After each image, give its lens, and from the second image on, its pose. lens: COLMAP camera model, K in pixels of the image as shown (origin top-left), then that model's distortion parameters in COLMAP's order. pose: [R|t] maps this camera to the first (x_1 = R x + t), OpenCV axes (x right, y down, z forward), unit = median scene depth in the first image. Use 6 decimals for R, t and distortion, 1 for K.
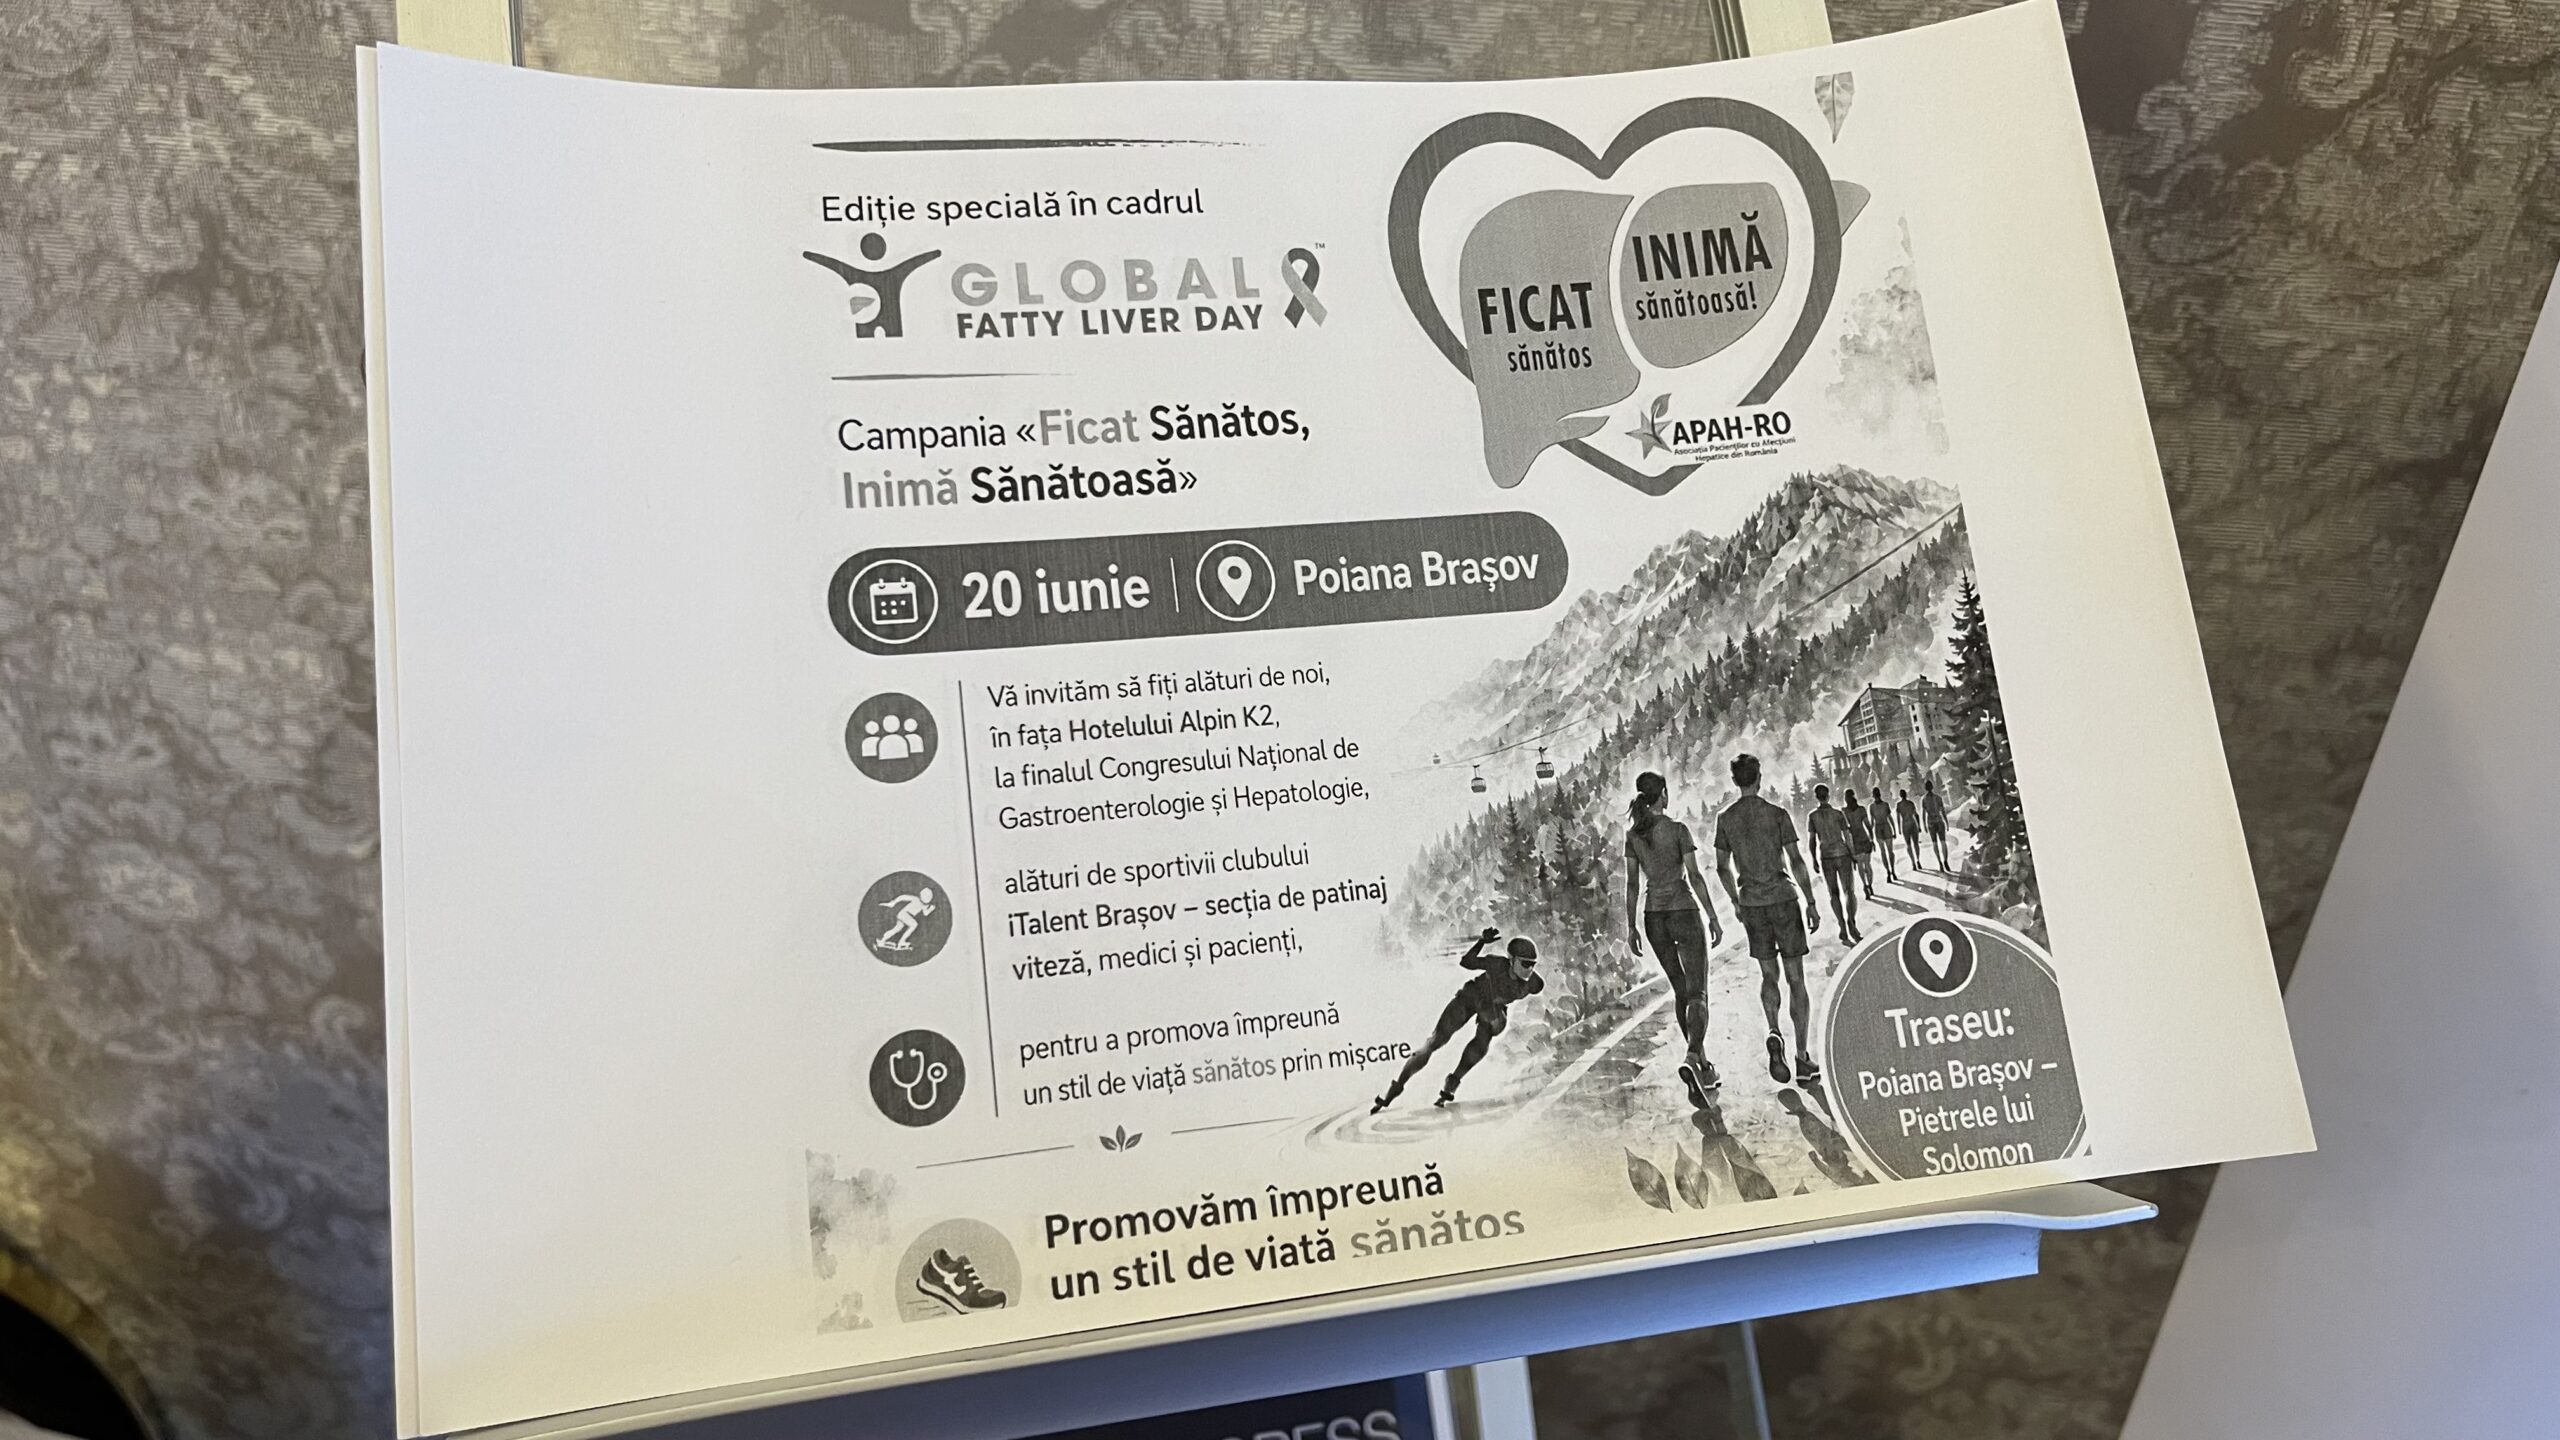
lens RADIAL K [[1929.2, 0, 1280.0], [0, 1929.2, 720.0], [0, 0, 1]] dist [0.032484, -0.045040]
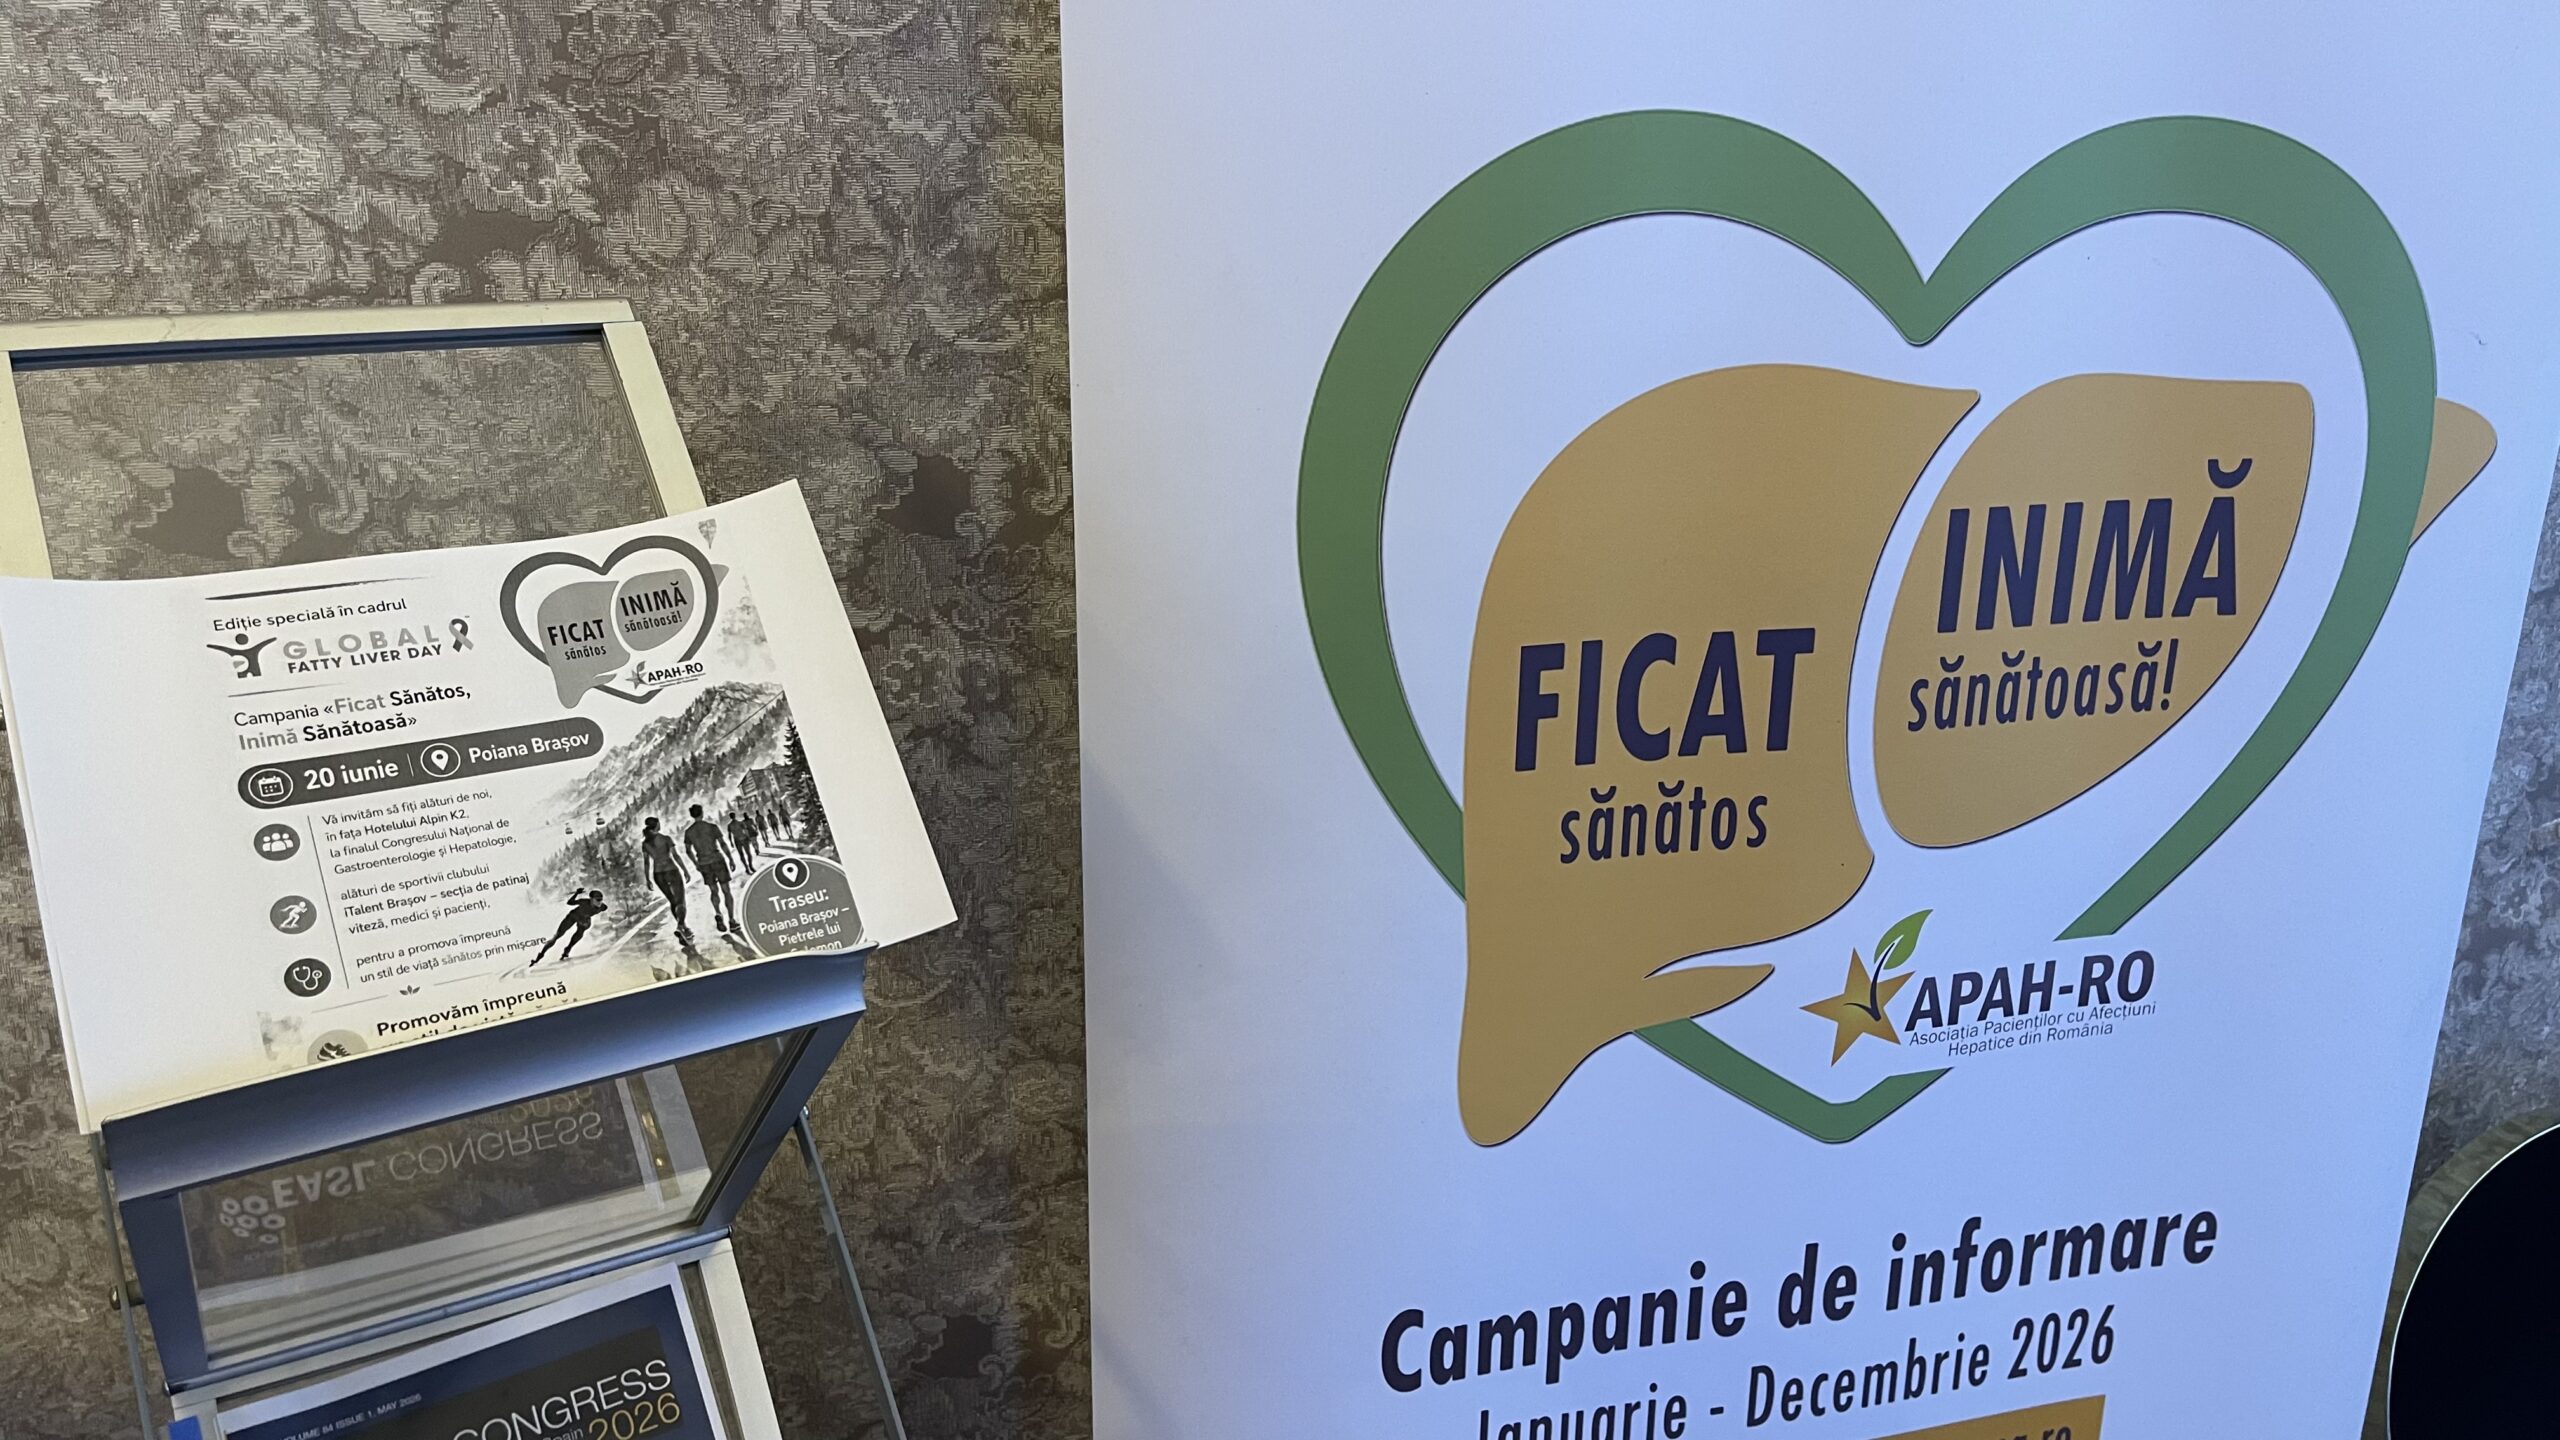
lens RADIAL K [[1929.2, 0, 1280.0], [0, 1929.2, 720.0], [0, 0, 1]] dist [0.032484, -0.045040]
pose [[0.934176, -0.137221, 0.329372, 0.149897], [0.211233, 0.956639, -0.200557, 0.529394], [-0.287569, 0.256930, 0.922654, -1.331046]]
